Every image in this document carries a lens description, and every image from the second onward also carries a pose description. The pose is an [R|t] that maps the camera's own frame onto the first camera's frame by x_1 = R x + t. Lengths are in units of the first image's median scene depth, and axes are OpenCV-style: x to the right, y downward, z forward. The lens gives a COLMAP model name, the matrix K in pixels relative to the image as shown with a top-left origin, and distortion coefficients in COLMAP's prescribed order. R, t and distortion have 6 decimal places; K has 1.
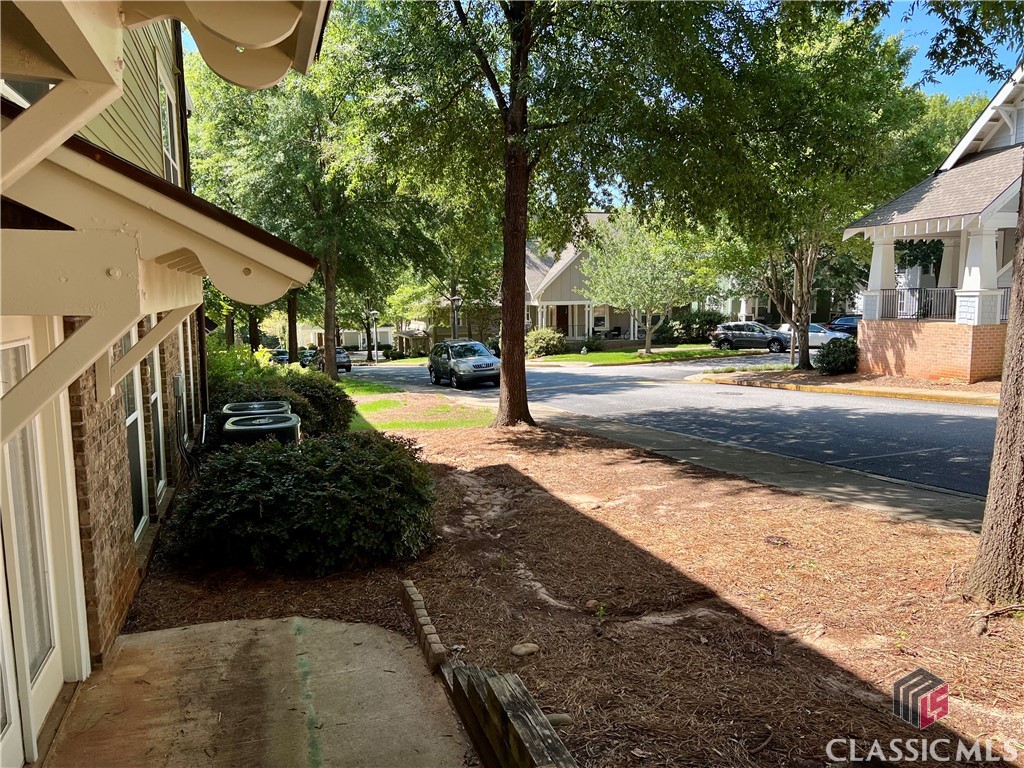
lens RADIAL K [[768.5, 0, 519.2], [0, 768.5, 386.4], [0, 0, 1]] dist [0.055577, -0.054587]
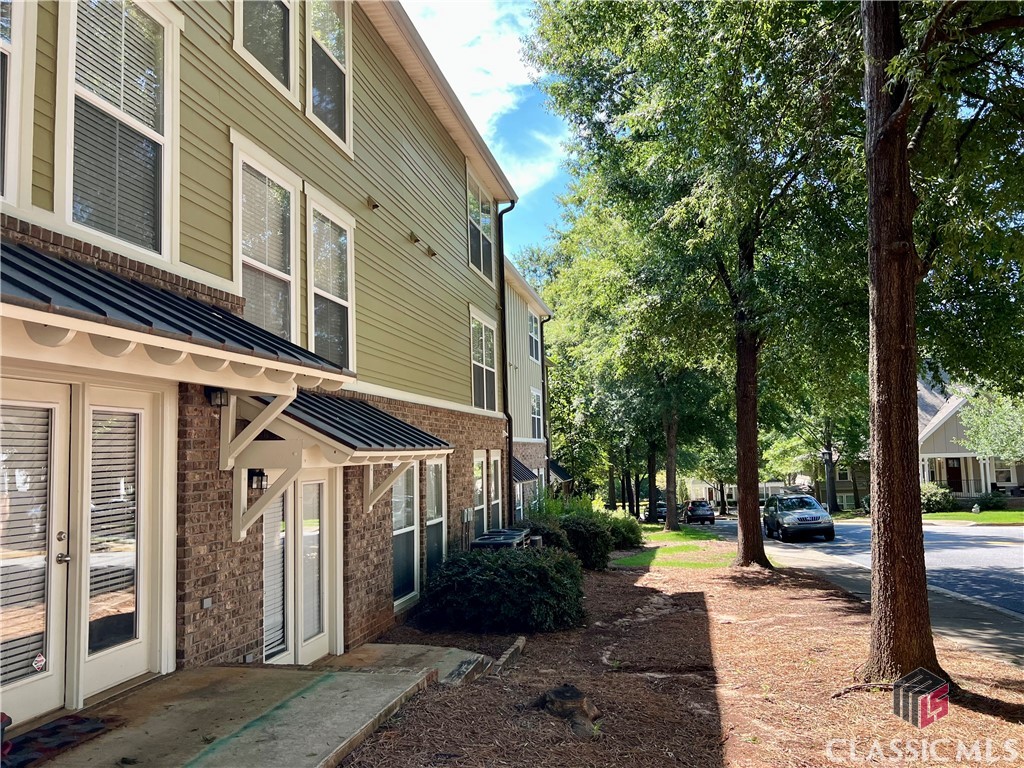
lens RADIAL K [[768.5, 0, 508.1], [0, 768.5, 388.8], [0, 0, 1]] dist [0.055577, -0.054587]
pose [[0.861118, -0.059419, -0.504921, 0.276508], [-0.040838, 0.981853, -0.185192, 0.020461], [0.506763, 0.180092, 0.843065, -0.182279]]
